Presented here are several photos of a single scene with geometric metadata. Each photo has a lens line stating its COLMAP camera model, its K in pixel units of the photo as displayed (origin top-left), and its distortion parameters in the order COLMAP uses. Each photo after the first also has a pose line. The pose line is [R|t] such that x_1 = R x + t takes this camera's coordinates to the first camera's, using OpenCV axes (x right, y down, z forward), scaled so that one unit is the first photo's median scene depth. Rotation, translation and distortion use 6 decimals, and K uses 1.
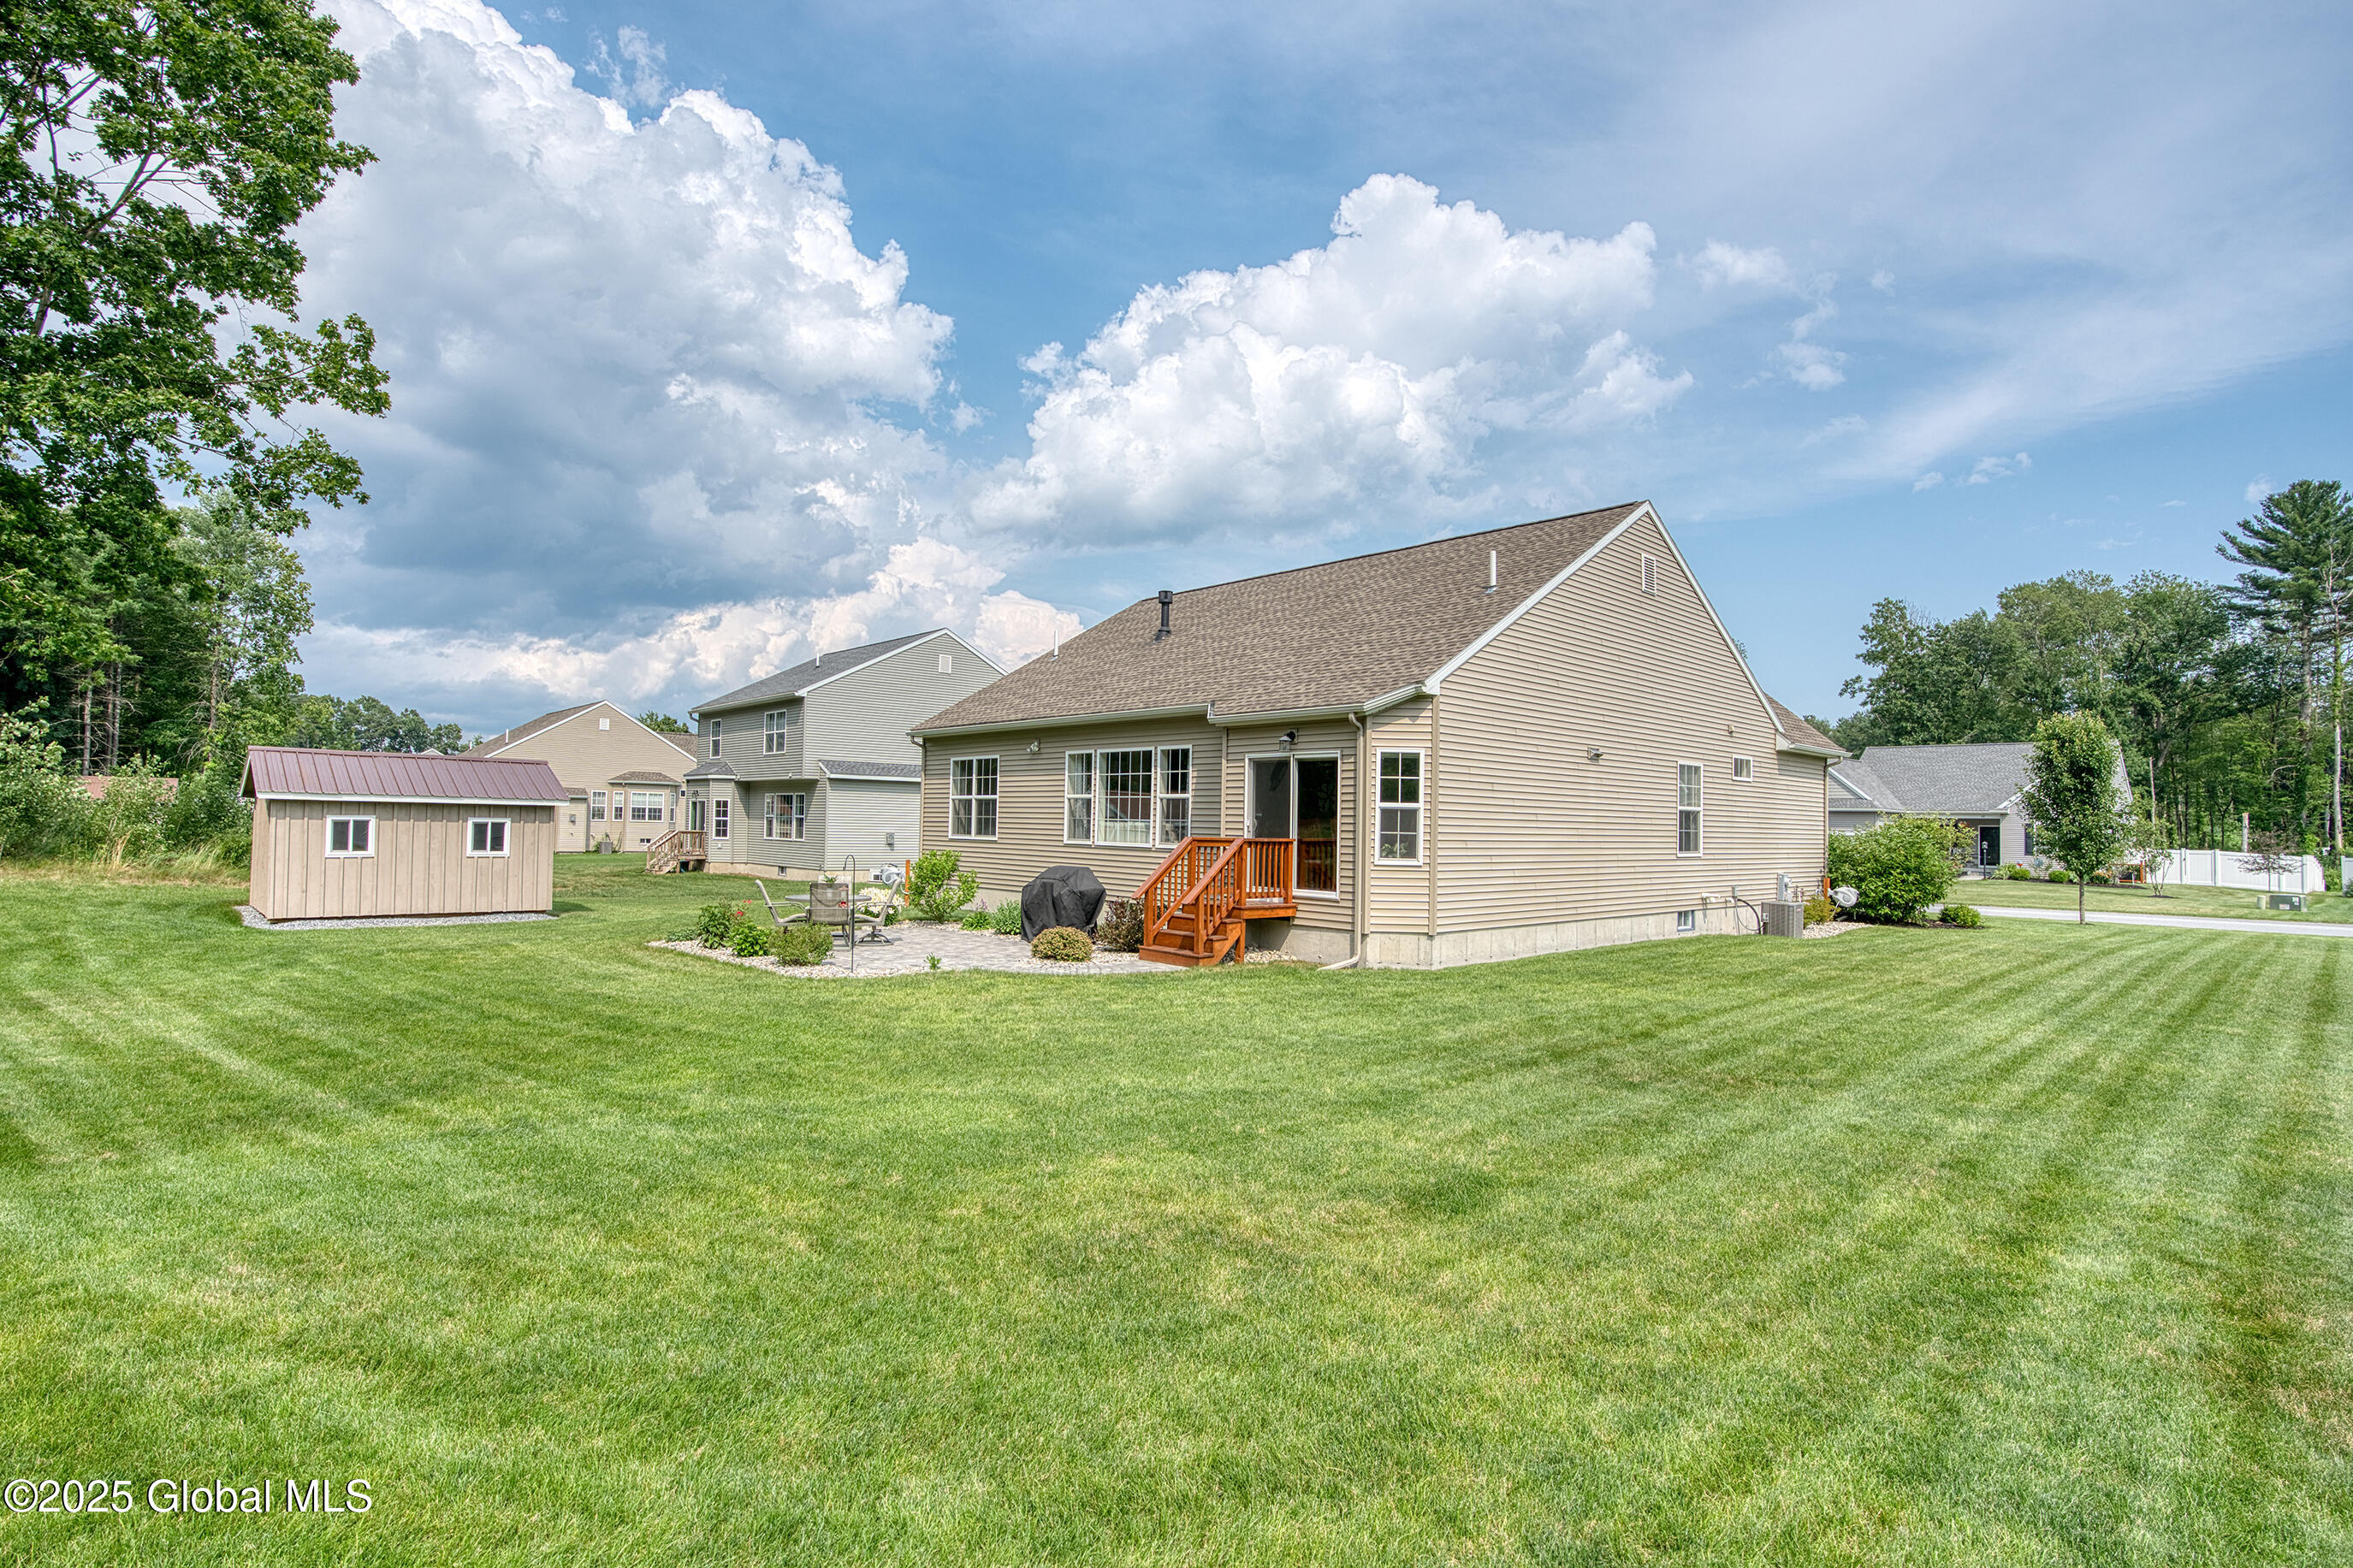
lens RADIAL K [[1139.7, 0, 1192.4], [0, 1139.7, 788.3], [0, 0, 1]] dist [-0.003444, -0.000385]
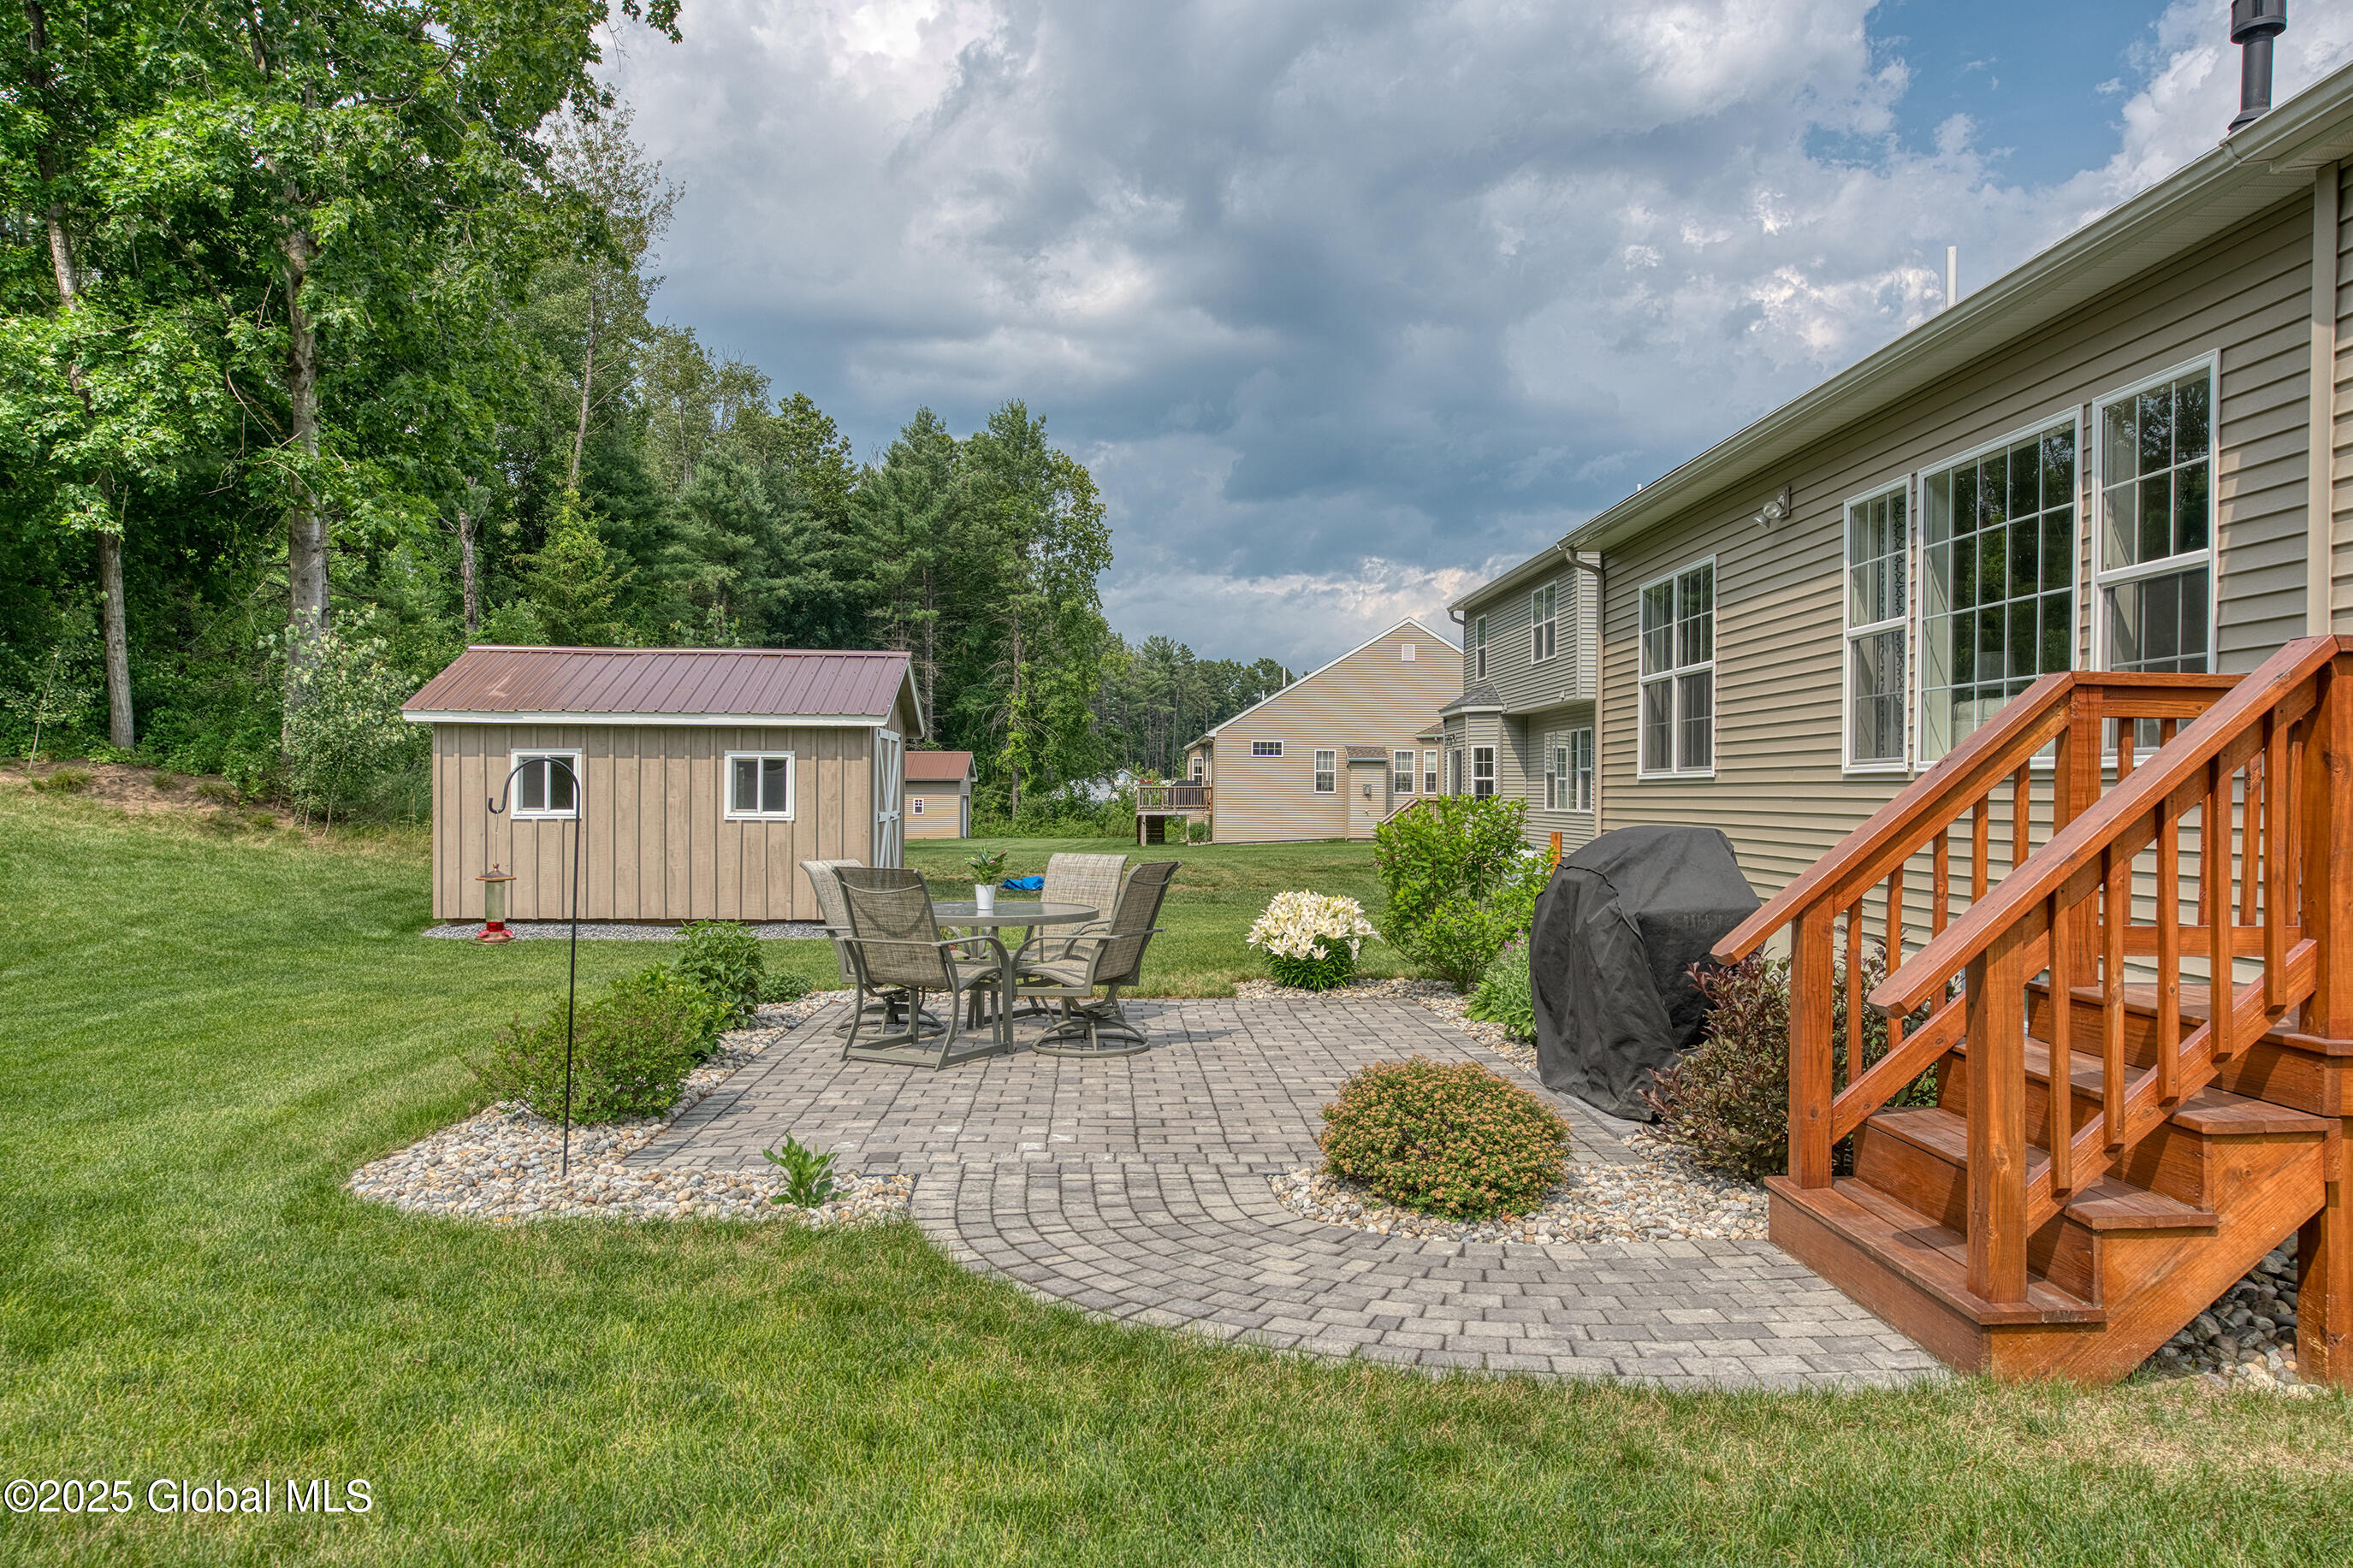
lens RADIAL K [[1619.8, 0, 1180.4], [0, 1619.8, 782.9], [0, 0, 1]] dist [0.005940, 0.004748]
pose [[0.754773, -0.021370, -0.655637, 0.054426], [0.031178, 0.999508, 0.003315, 0.044236], [0.655244, -0.022943, 0.755069, 0.522253]]
